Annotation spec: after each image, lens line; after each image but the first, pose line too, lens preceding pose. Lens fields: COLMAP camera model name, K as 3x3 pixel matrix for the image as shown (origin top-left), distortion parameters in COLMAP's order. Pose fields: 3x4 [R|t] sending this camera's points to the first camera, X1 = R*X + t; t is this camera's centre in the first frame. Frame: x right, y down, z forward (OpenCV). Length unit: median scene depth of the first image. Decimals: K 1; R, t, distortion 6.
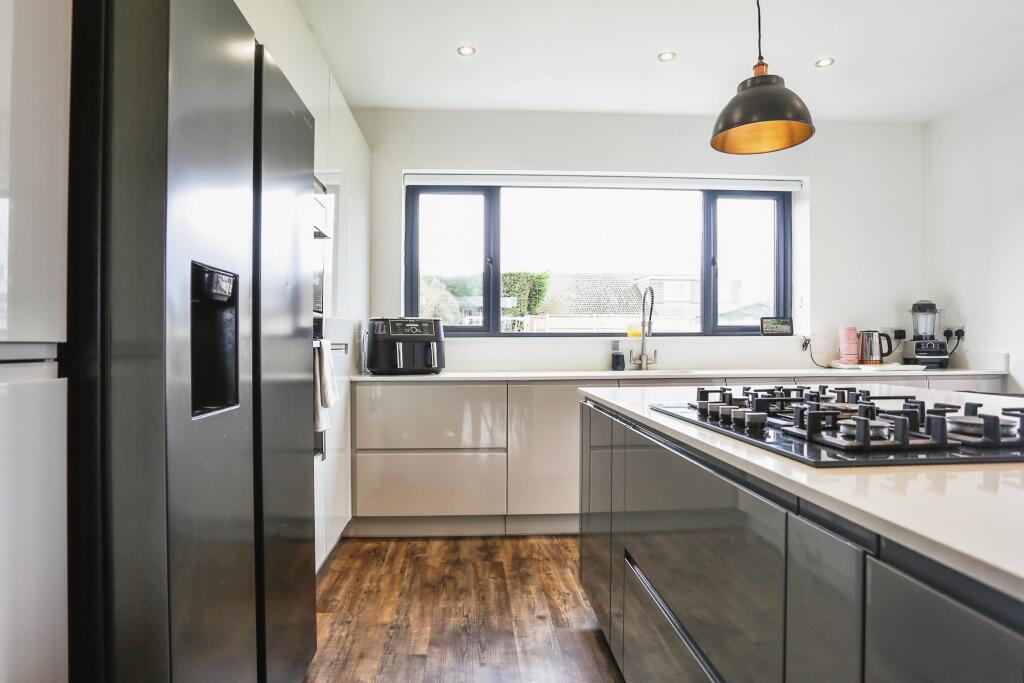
lens RADIAL K [[536.7, 0, 512.5], [0, 536.7, 350.4], [0, 0, 1]] dist [-0.003948, -0.000732]
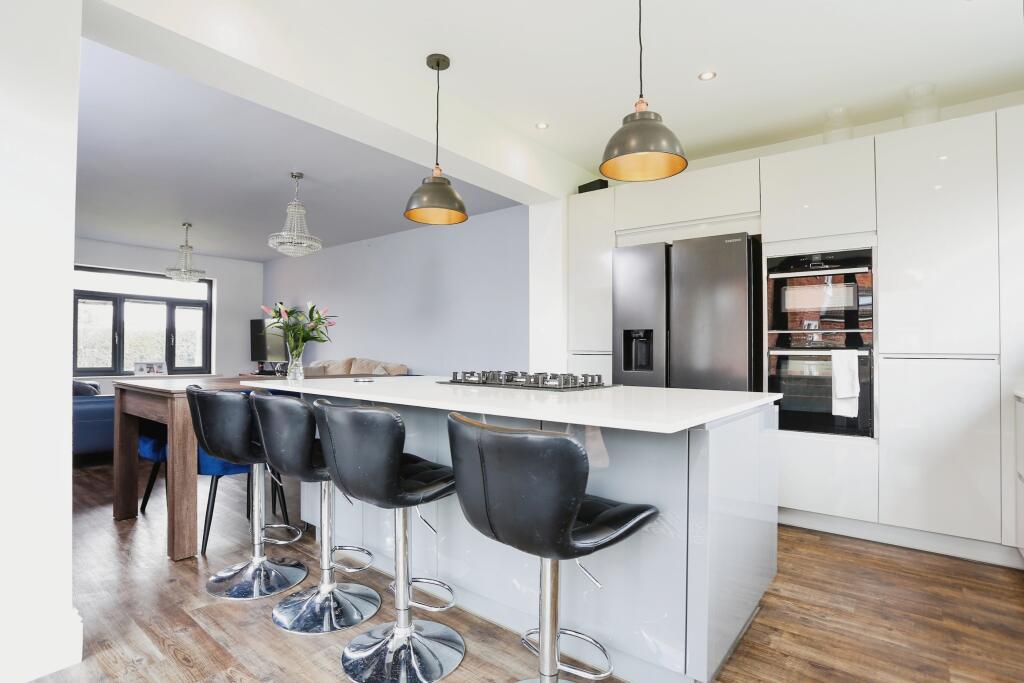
lens RADIAL K [[536.7, 0, 512.5], [0, 536.7, 350.4], [0, 0, 1]] dist [-0.003948, -0.000732]
pose [[-0.668852, -0.015222, -0.743240, 0.950121], [-0.012309, 0.999880, -0.009401, 0.000707], [0.743294, 0.002861, -0.668959, 0.985147]]
